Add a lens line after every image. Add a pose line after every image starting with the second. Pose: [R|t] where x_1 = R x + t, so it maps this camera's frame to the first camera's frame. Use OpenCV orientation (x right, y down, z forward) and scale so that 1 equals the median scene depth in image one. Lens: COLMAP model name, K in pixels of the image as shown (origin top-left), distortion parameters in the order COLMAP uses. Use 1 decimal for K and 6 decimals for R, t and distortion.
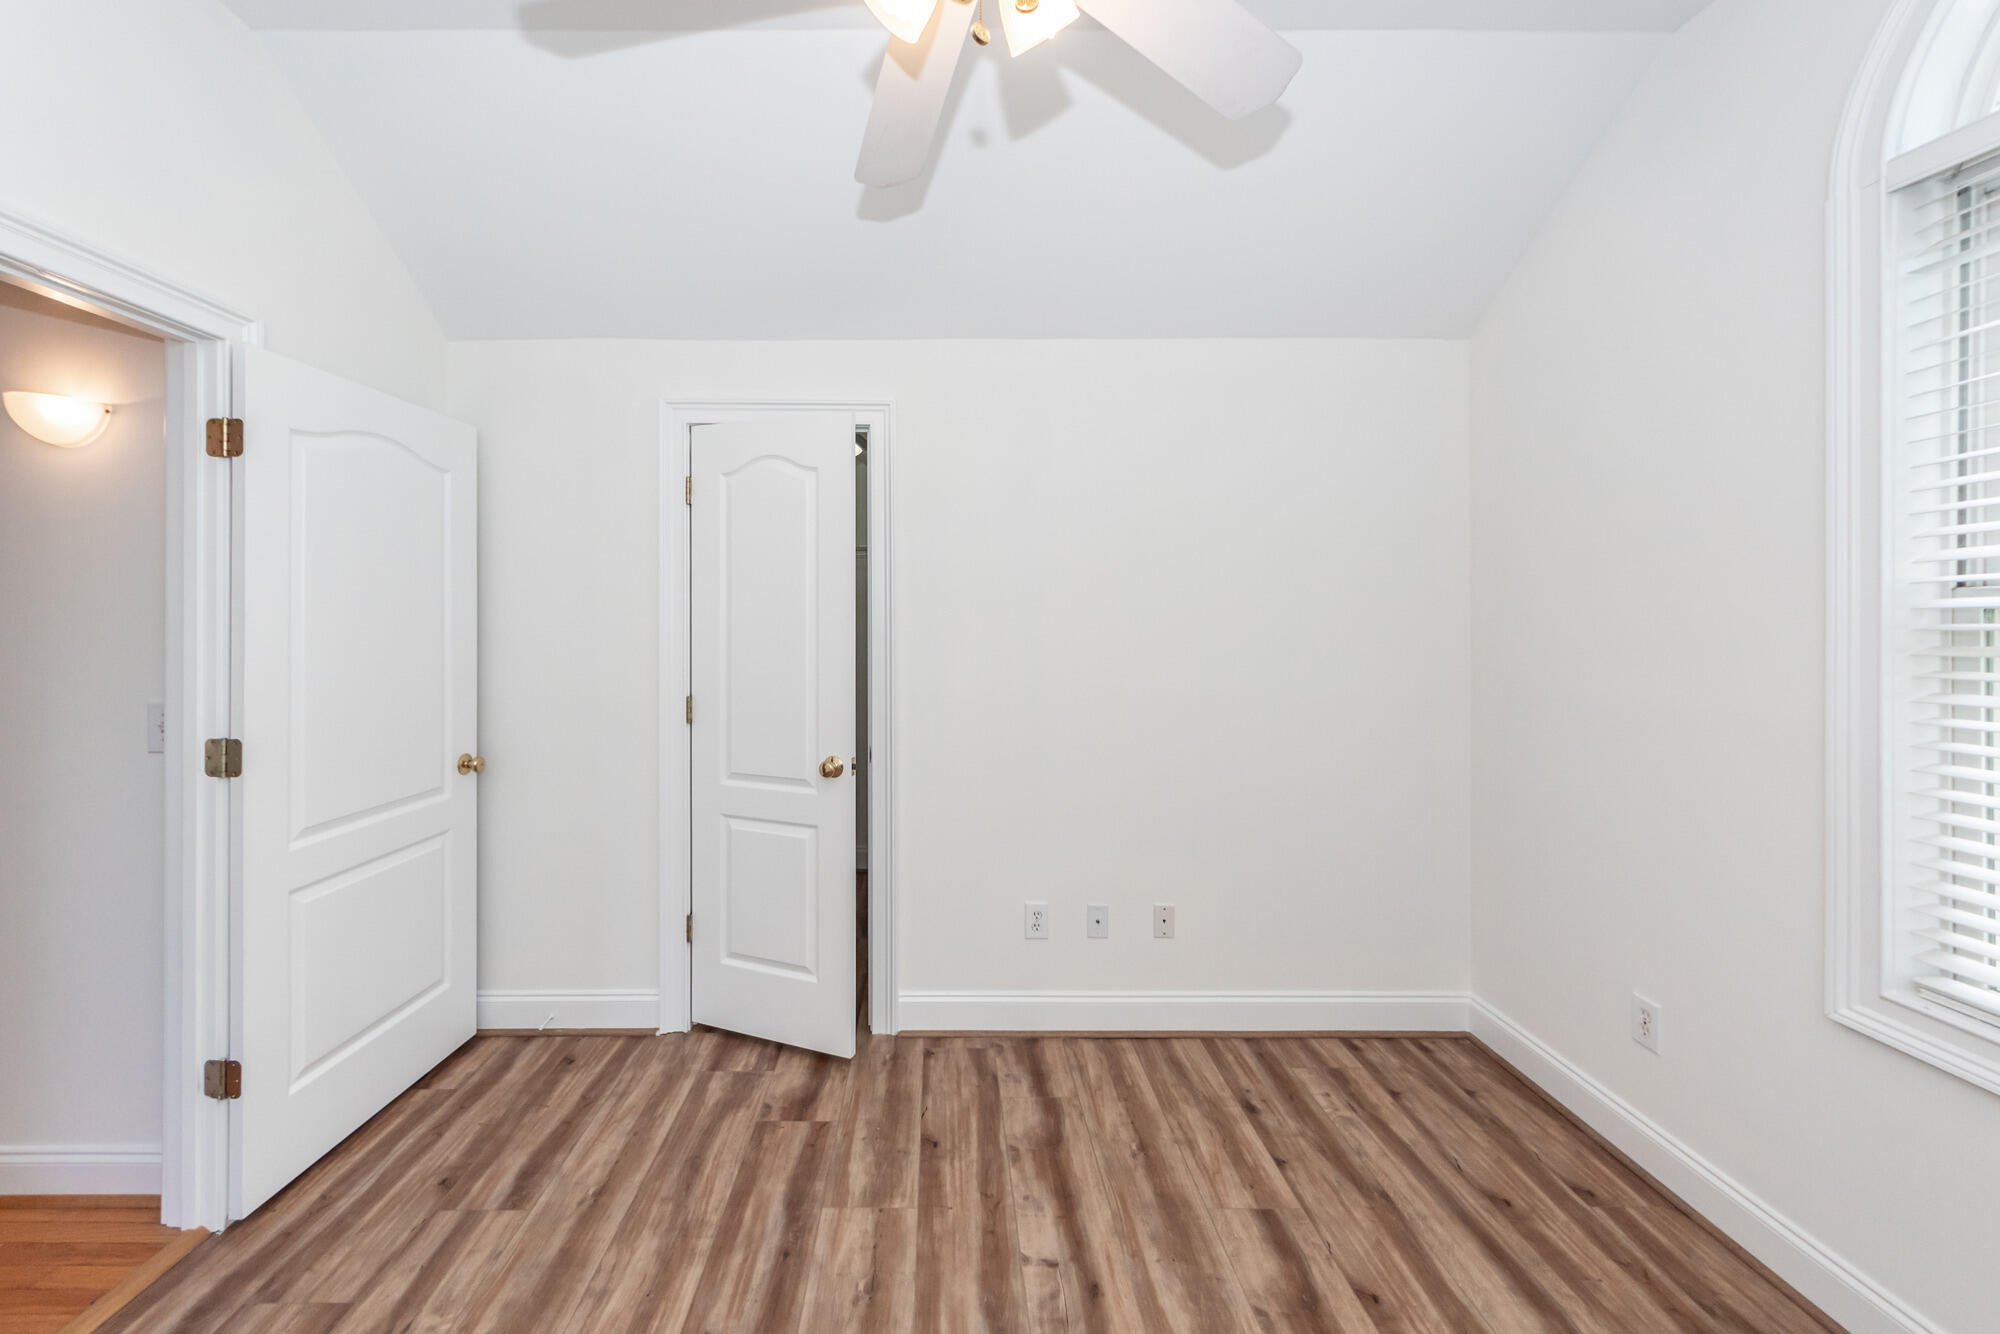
lens RADIAL K [[773.1, 0, 947.3], [0, 773.1, 601.9], [0, 0, 1]] dist [0.001096, -0.001197]
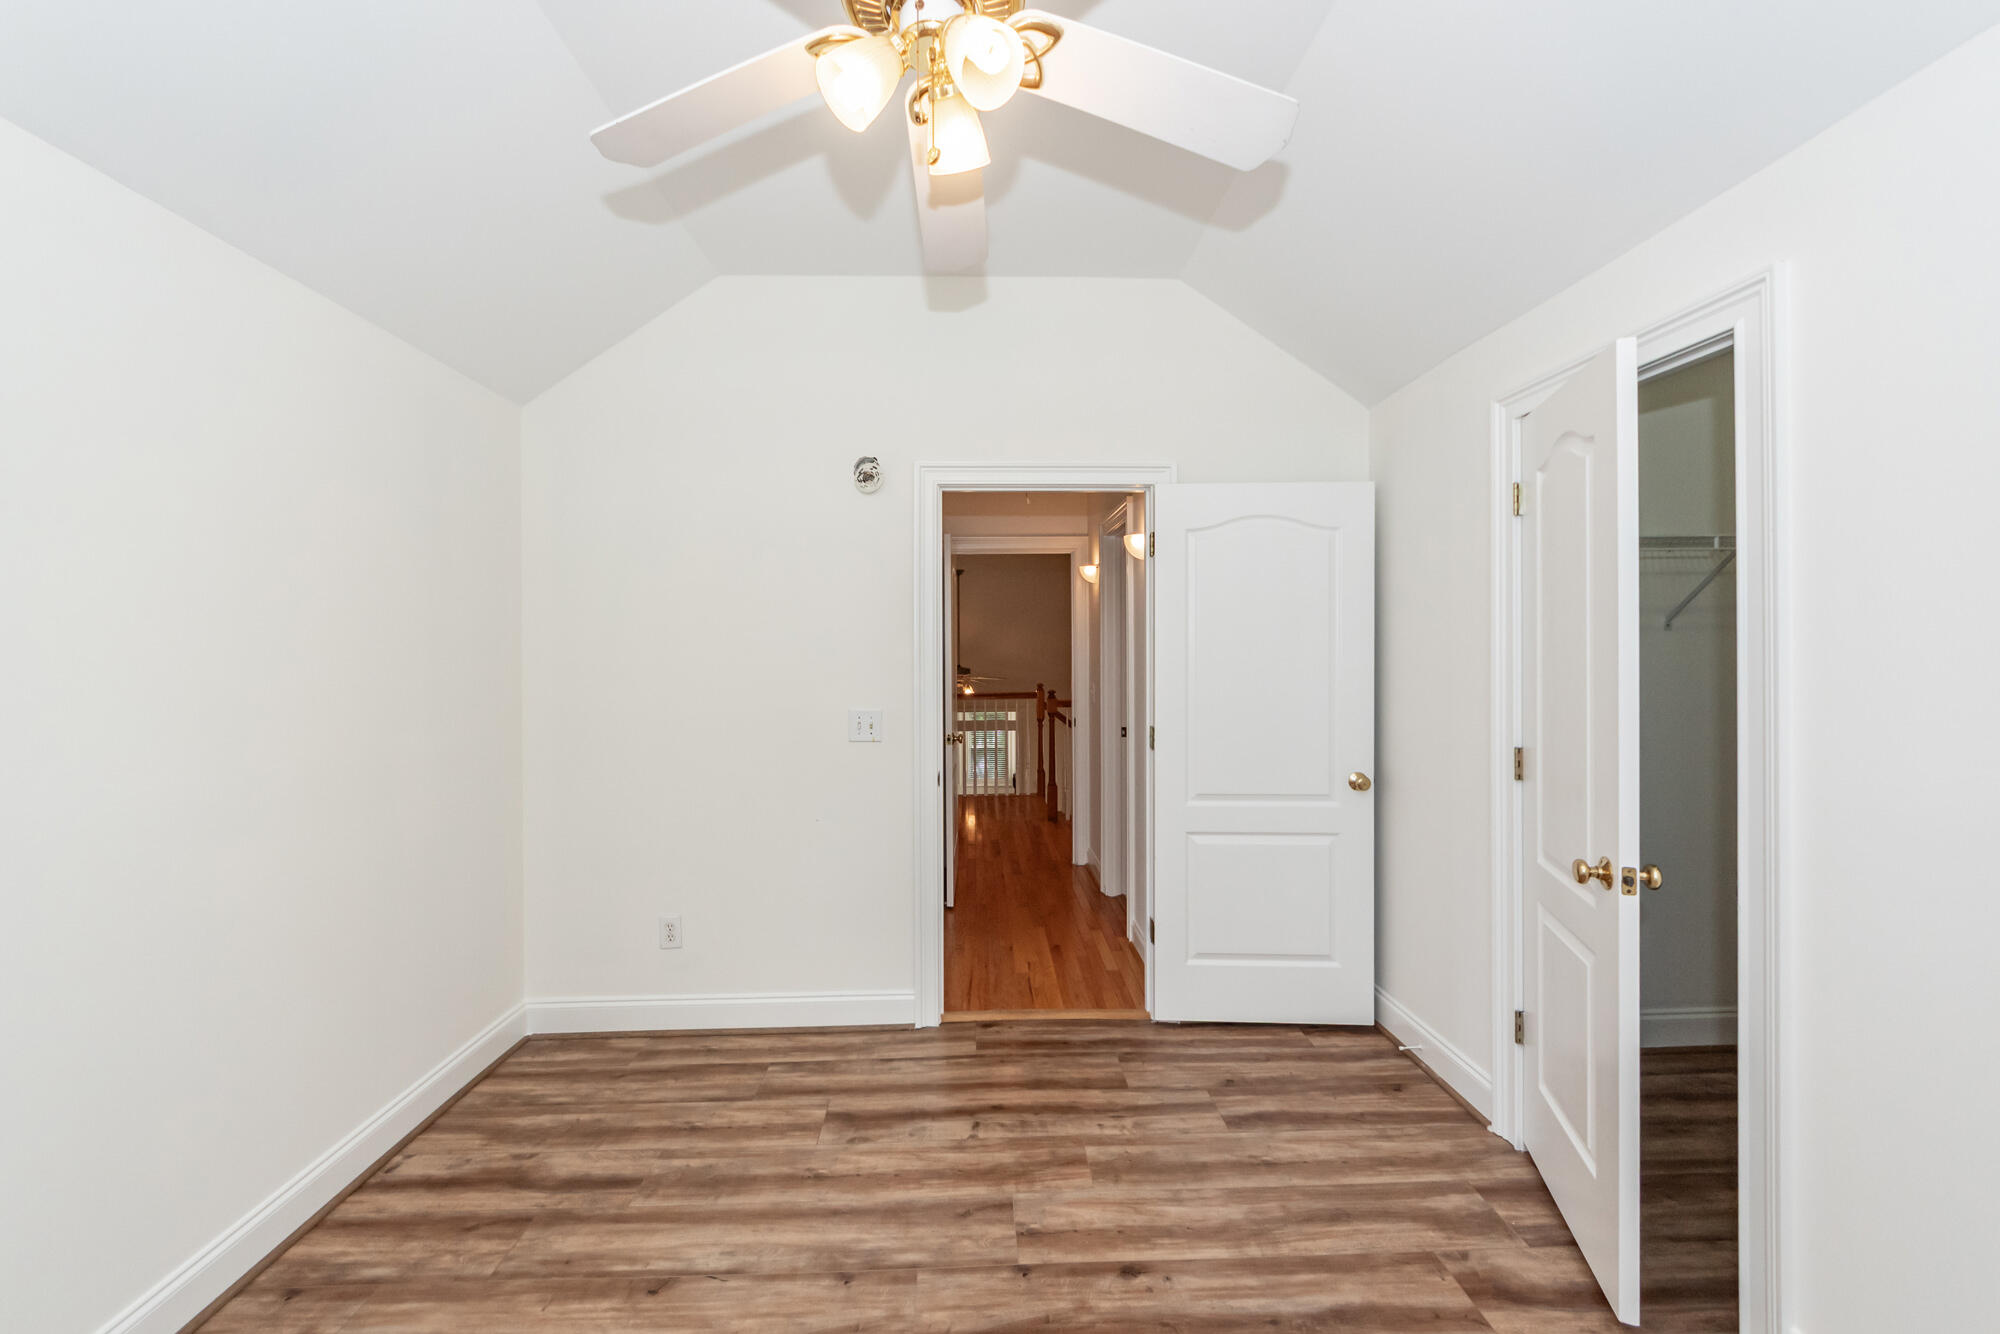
lens RADIAL K [[773.1, 0, 1004.8], [0, 773.1, 661.6], [0, 0, 1]] dist [0.001096, -0.001197]
pose [[0.038791, 0.012284, -0.999172, 0.781792], [0.013508, 0.999827, 0.012816, 0.016935], [0.999156, -0.013994, 0.038618, 0.701861]]
